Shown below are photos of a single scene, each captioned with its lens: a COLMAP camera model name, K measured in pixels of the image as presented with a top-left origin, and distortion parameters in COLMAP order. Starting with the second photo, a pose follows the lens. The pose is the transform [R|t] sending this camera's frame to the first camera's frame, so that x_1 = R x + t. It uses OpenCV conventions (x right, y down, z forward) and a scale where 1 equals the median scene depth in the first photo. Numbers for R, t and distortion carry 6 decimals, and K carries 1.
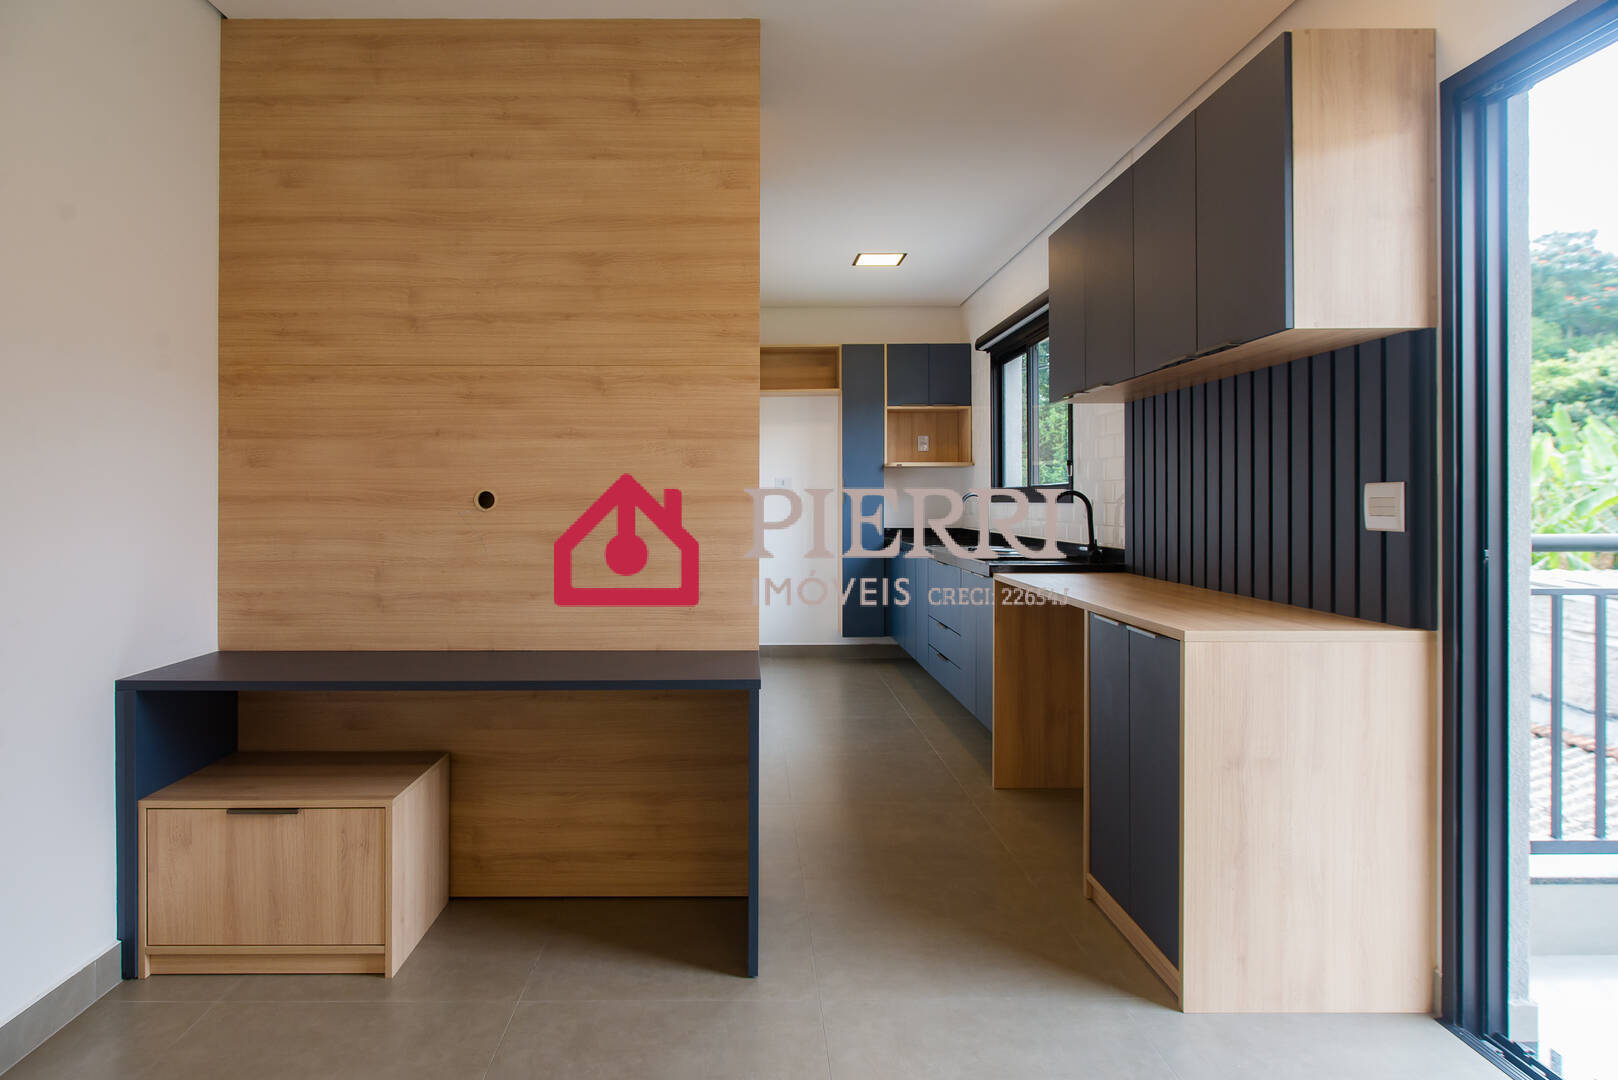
lens RADIAL K [[923.0, 0, 766.4], [0, 923.0, 501.4], [0, 0, 1]] dist [0.008323, -0.003722]
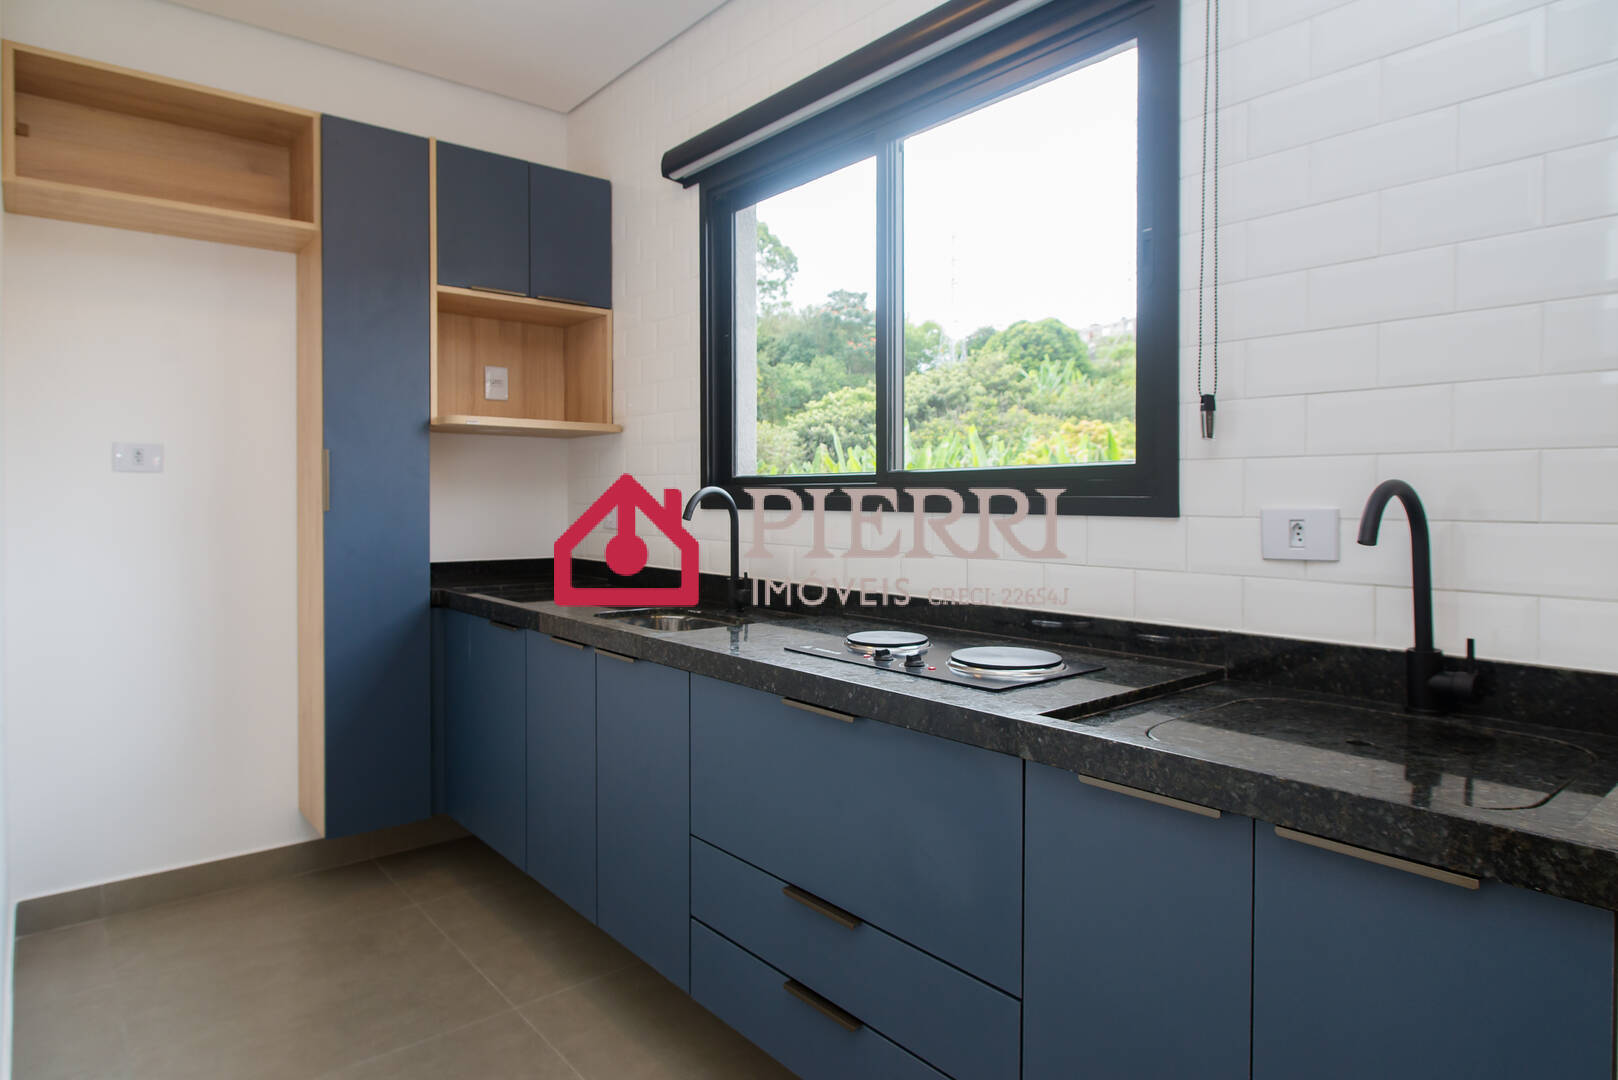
lens RADIAL K [[923.0, 0, 791.8], [0, 923.0, 510.8], [0, 0, 1]] dist [0.008323, -0.003722]
pose [[0.784200, -0.005181, 0.620486, -0.013304], [-0.002778, 0.999926, 0.011860, -0.004874], [-0.620501, -0.011024, 0.784128, 0.904418]]
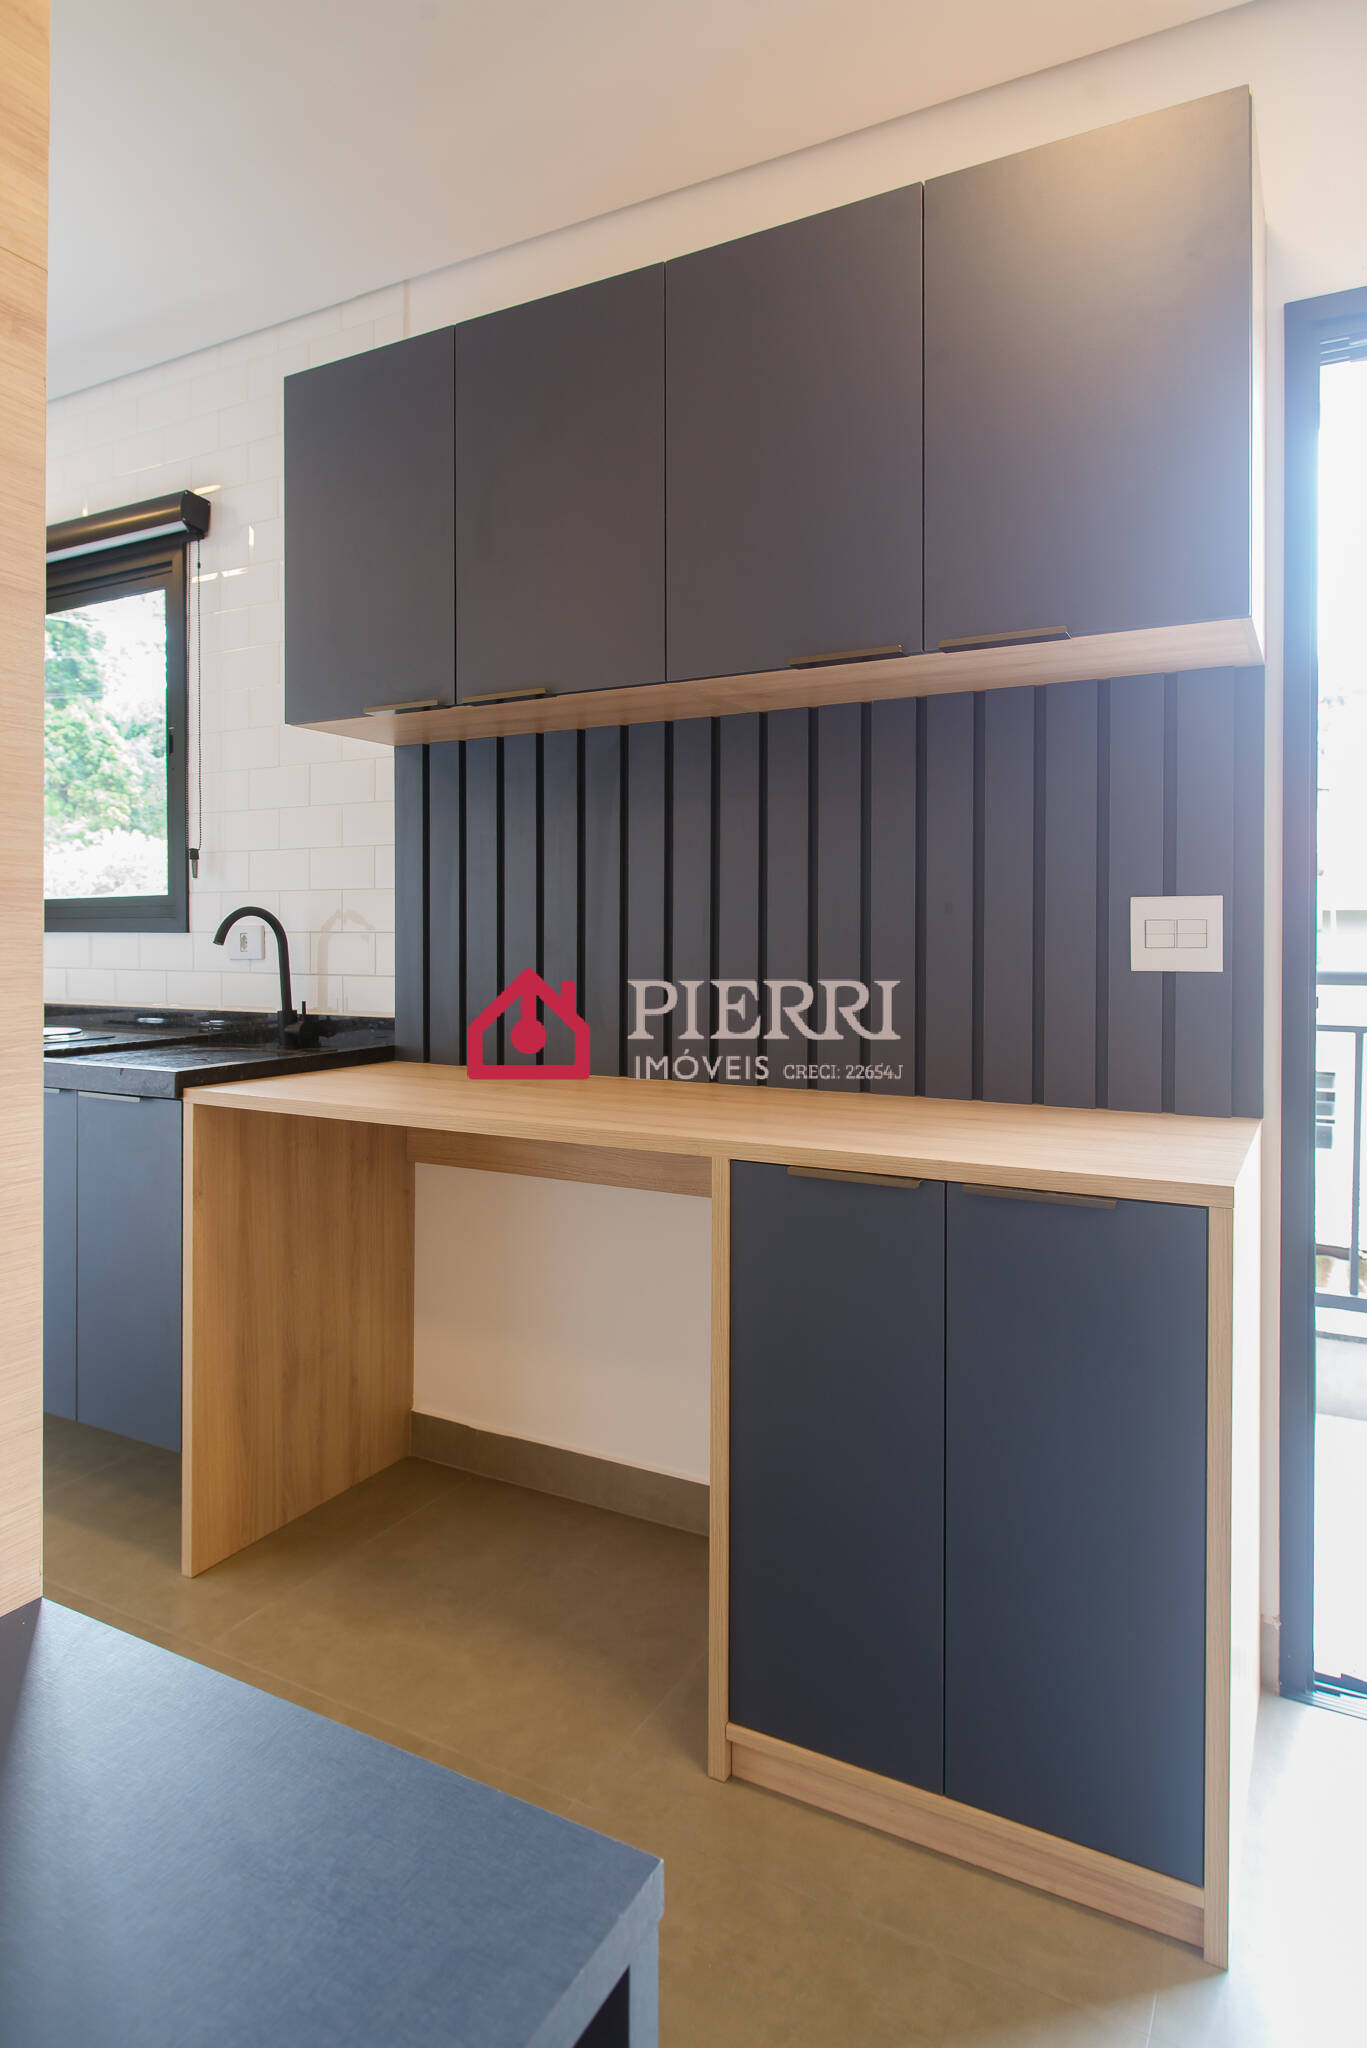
lens RADIAL K [[1165.5, 0, 685.2], [0, 1165.5, 942.9], [0, 0, 1]] dist [-0.001303, 0.002746]
pose [[0.484371, -0.001297, 0.874861, -0.115949], [-0.002720, 0.999992, 0.002989, 0.005449], [-0.874858, -0.003828, 0.484364, 0.491924]]
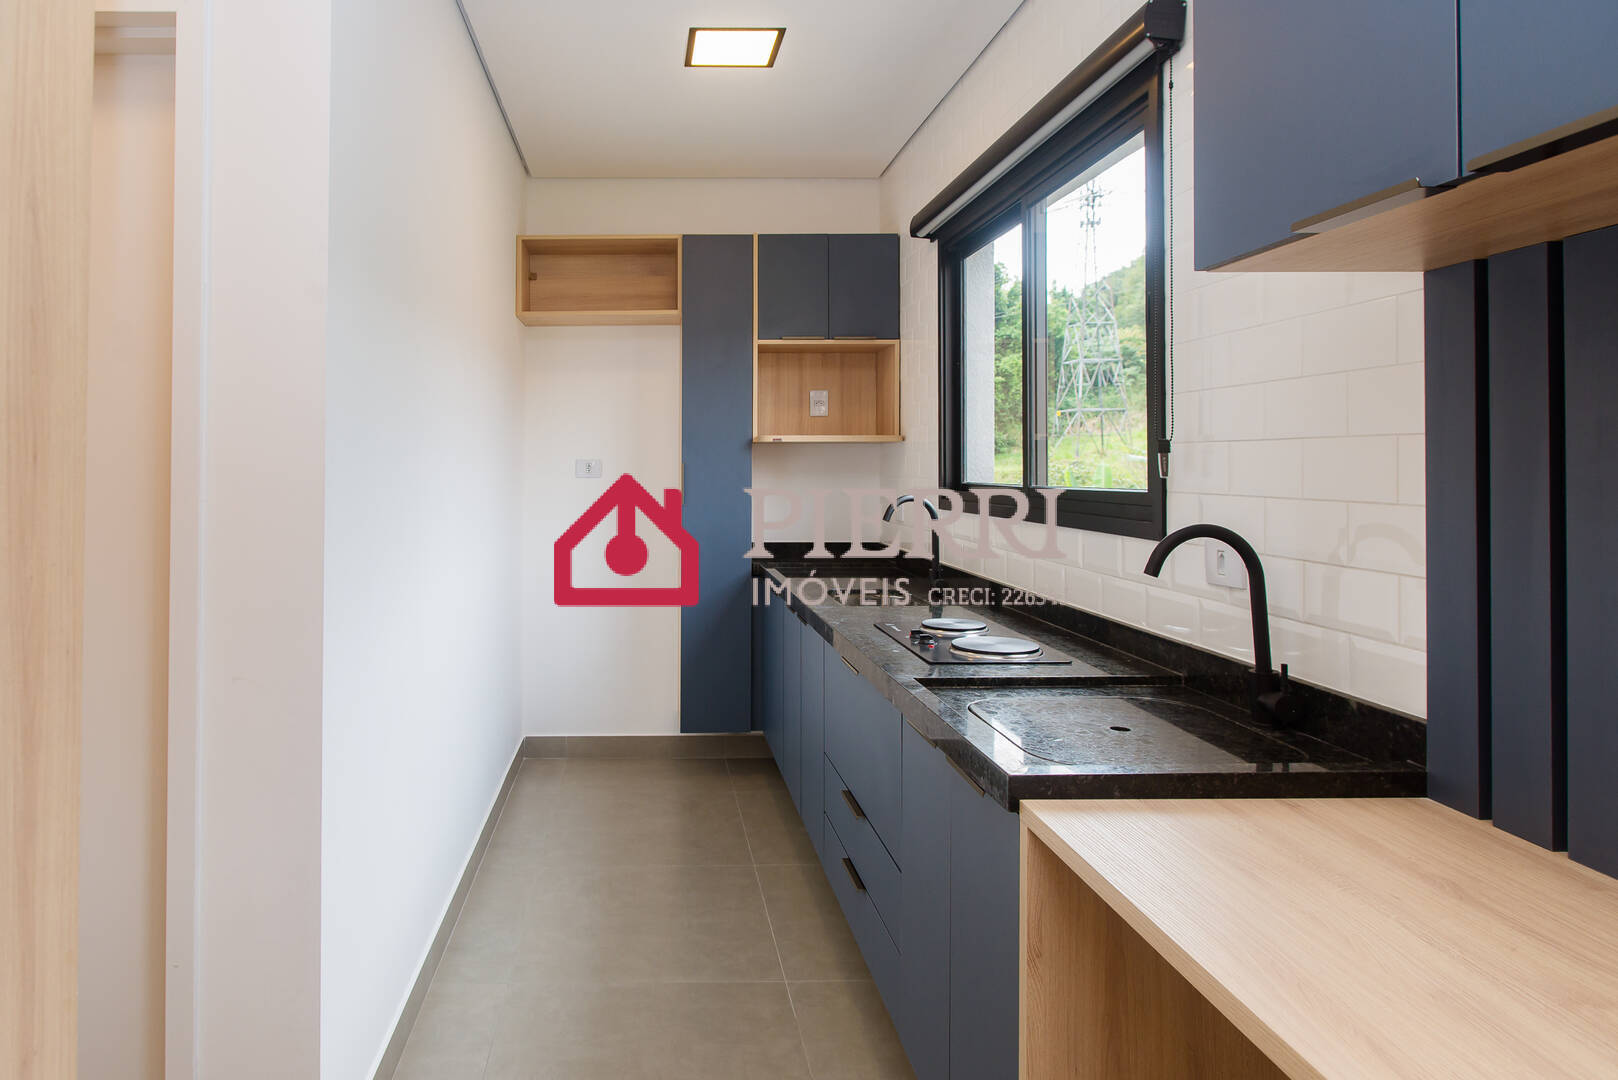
lens RADIAL K [[972.0, 0, 666.5], [0, 972.0, 456.0], [0, 0, 1]] dist [0.002505, -0.001266]
pose [[0.999970, 0.004956, 0.006021, 0.112705], [-0.004881, 0.999911, -0.012453, -0.033921], [-0.006082, 0.012423, 0.999904, 0.621195]]
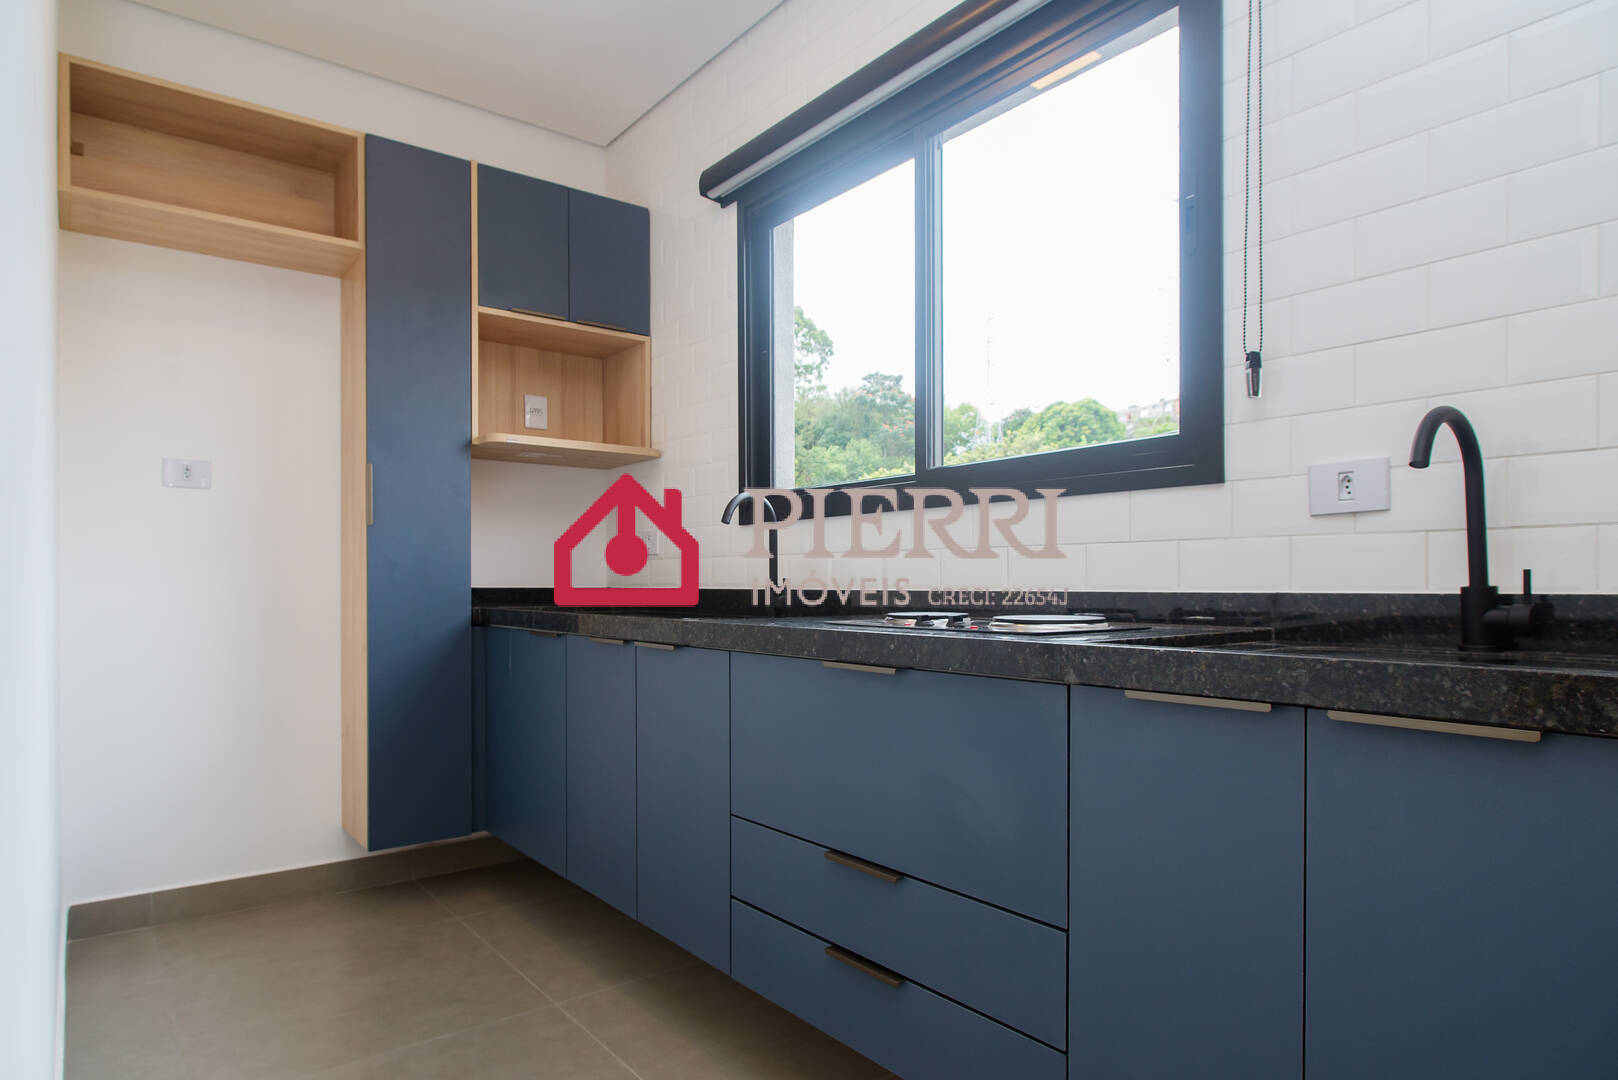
lens RADIAL K [[923.0, 0, 803.5], [0, 923.0, 589.0], [0, 0, 1]] dist [0.008323, -0.003722]
pose [[0.799989, -0.002590, 0.600010, -0.014637], [-0.000643, 0.999986, 0.005174, 0.046229], [-0.600015, -0.004525, 0.799976, 0.905589]]
